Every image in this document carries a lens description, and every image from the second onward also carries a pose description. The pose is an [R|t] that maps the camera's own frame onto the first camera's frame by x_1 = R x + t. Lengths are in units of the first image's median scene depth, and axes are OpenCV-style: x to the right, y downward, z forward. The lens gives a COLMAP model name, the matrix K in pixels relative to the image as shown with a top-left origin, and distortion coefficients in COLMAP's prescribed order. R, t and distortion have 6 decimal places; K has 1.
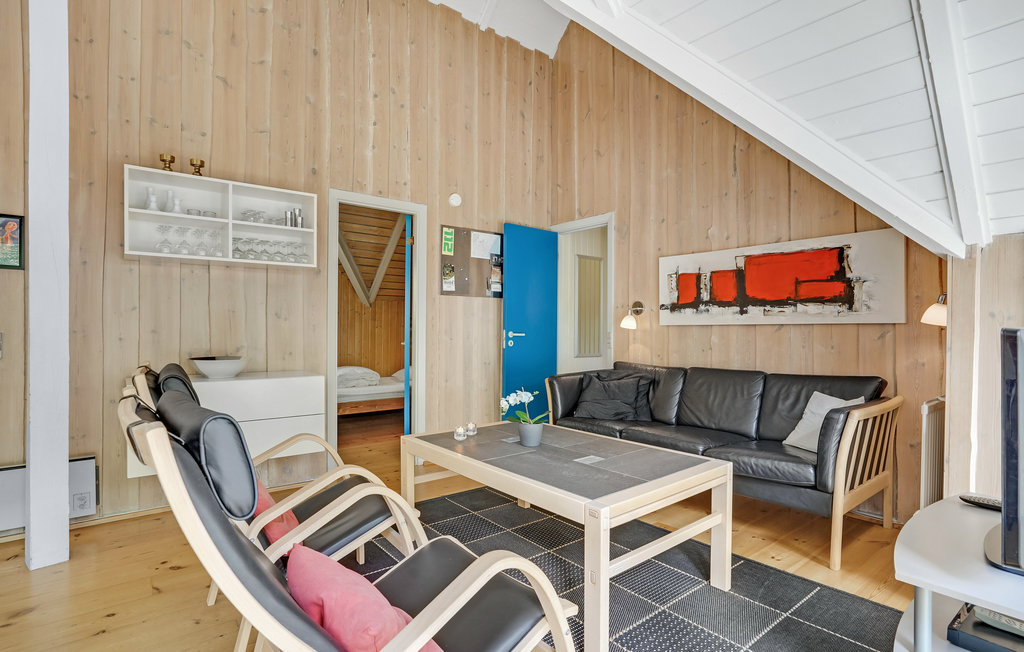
lens RADIAL K [[480.5, 0, 512.0], [0, 480.5, 326.0], [0, 0, 1]] dist [0.000158, 0.000041]
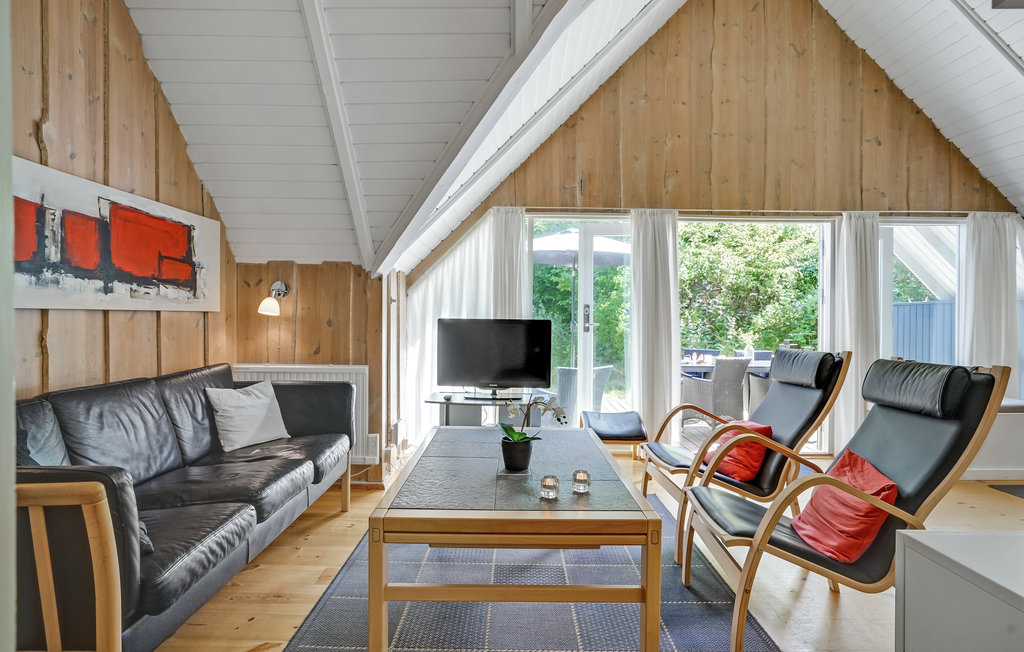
lens RADIAL K [[538.1, 0, 512.0], [0, 538.1, 326.0], [0, 0, 1]] dist [-0.000558, -0.000108]
pose [[-0.761961, -0.021799, 0.647256, -0.383081], [-0.018848, 0.999756, 0.011482, 0.000071], [-0.647348, -0.003451, -0.762186, 1.215374]]
